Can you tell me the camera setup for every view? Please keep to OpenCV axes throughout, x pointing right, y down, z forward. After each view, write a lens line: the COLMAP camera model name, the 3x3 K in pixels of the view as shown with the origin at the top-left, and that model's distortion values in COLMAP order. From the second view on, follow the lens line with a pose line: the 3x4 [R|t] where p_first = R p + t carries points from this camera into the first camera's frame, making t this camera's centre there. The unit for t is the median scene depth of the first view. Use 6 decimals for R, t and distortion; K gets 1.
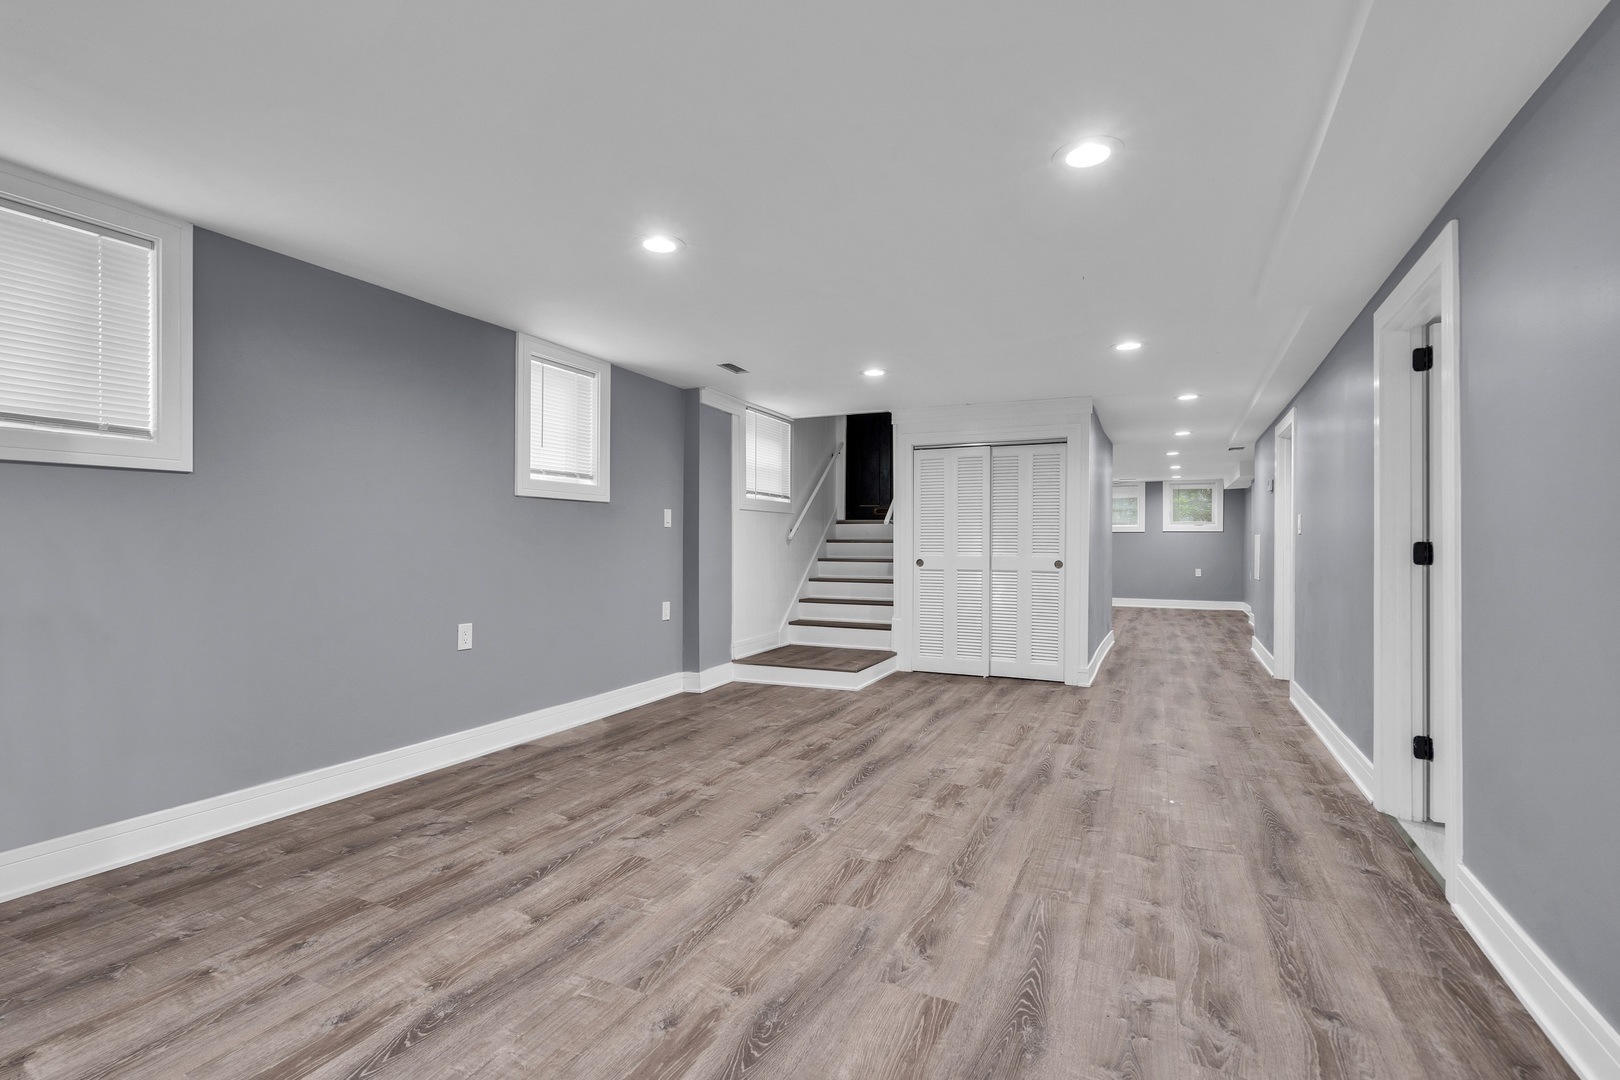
lens RADIAL K [[749.4, 0, 805.9], [0, 749.4, 541.5], [0, 0, 1]] dist [-0.006044, 0.000477]
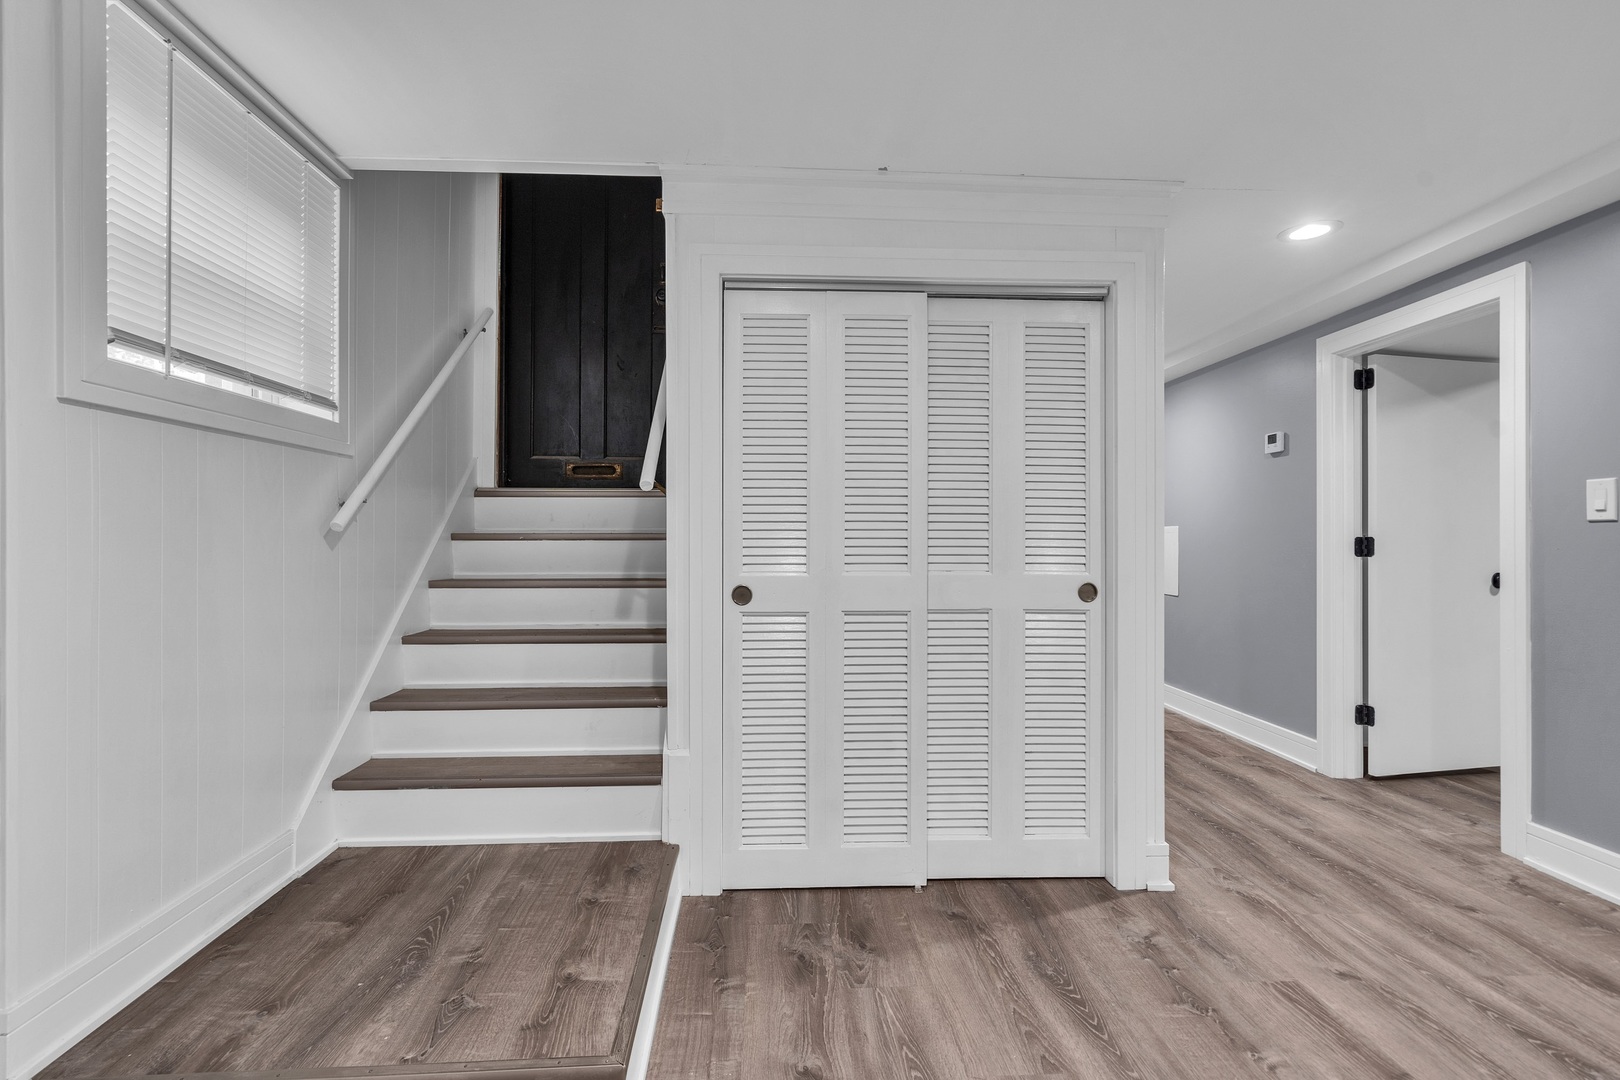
lens RADIAL K [[749.4, 0, 805.9], [0, 749.4, 541.5], [0, 0, 1]] dist [-0.006044, 0.000477]
pose [[0.879817, -0.006104, 0.475273, 0.003718], [0.001423, 0.999947, 0.010208, -0.001590], [-0.475310, -0.008305, 0.879779, 0.618014]]
